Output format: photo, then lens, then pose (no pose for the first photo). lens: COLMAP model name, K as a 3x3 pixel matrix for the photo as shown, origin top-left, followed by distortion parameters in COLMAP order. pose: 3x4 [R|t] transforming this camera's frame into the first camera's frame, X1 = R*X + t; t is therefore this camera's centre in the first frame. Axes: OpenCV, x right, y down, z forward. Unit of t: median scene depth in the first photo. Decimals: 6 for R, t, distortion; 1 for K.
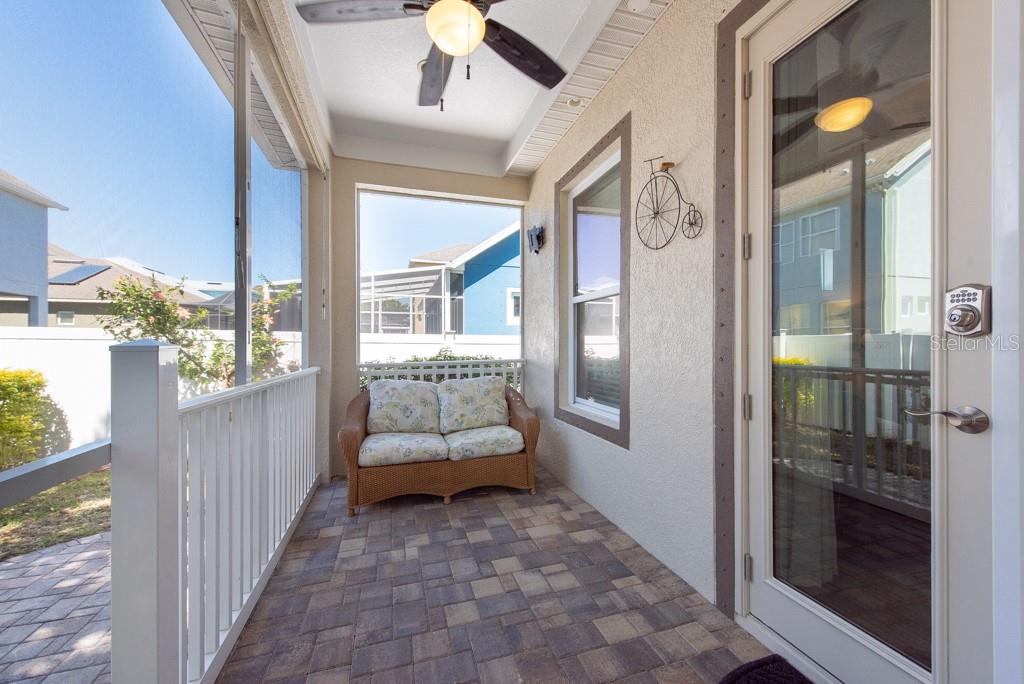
lens RADIAL K [[409.3, 0, 514.3], [0, 409.3, 339.2], [0, 0, 1]] dist [0.011915, -0.000548]
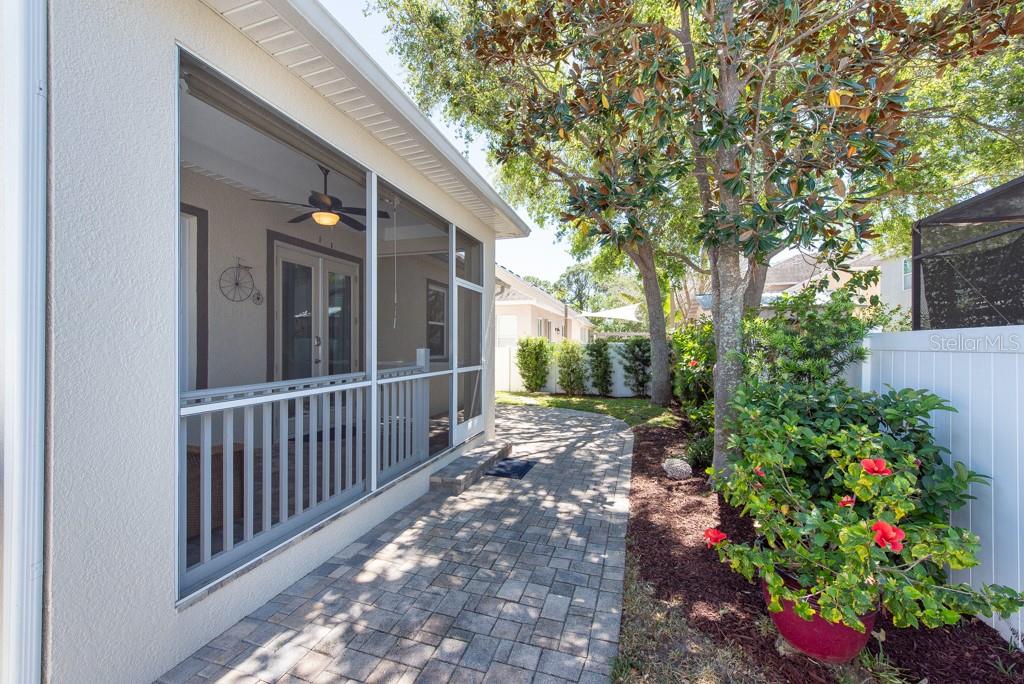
lens RADIAL K [[407.0, 0, 512.0], [0, 407.0, 342.0], [0, 0, 1]] dist [0.010663, -0.000327]
pose [[-0.826669, -0.001386, 0.562686, -2.038794], [-0.002797, 0.999995, -0.001646, -0.006512], [-0.562681, -0.002934, -0.826669, 1.956190]]
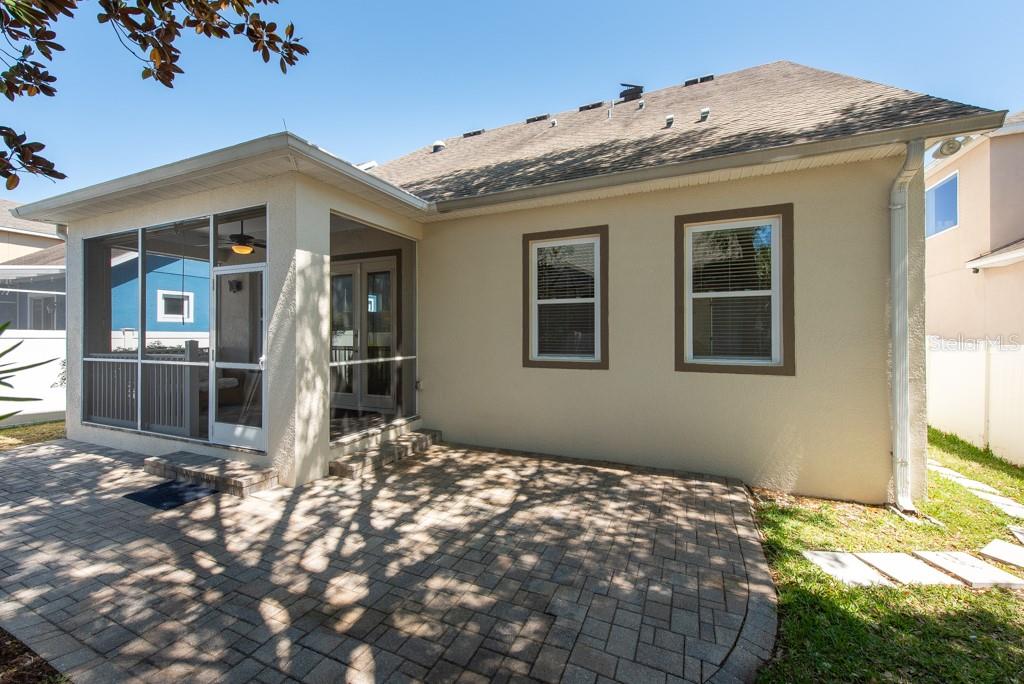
lens RADIAL K [[409.3, 0, 514.3], [0, 409.3, 339.2], [0, 0, 1]] dist [0.011915, -0.000548]
pose [[0.639782, -0.011130, 0.768476, -1.124850], [0.001521, 0.999912, 0.013215, -0.014174], [-0.768555, -0.007286, 0.639742, -2.683199]]
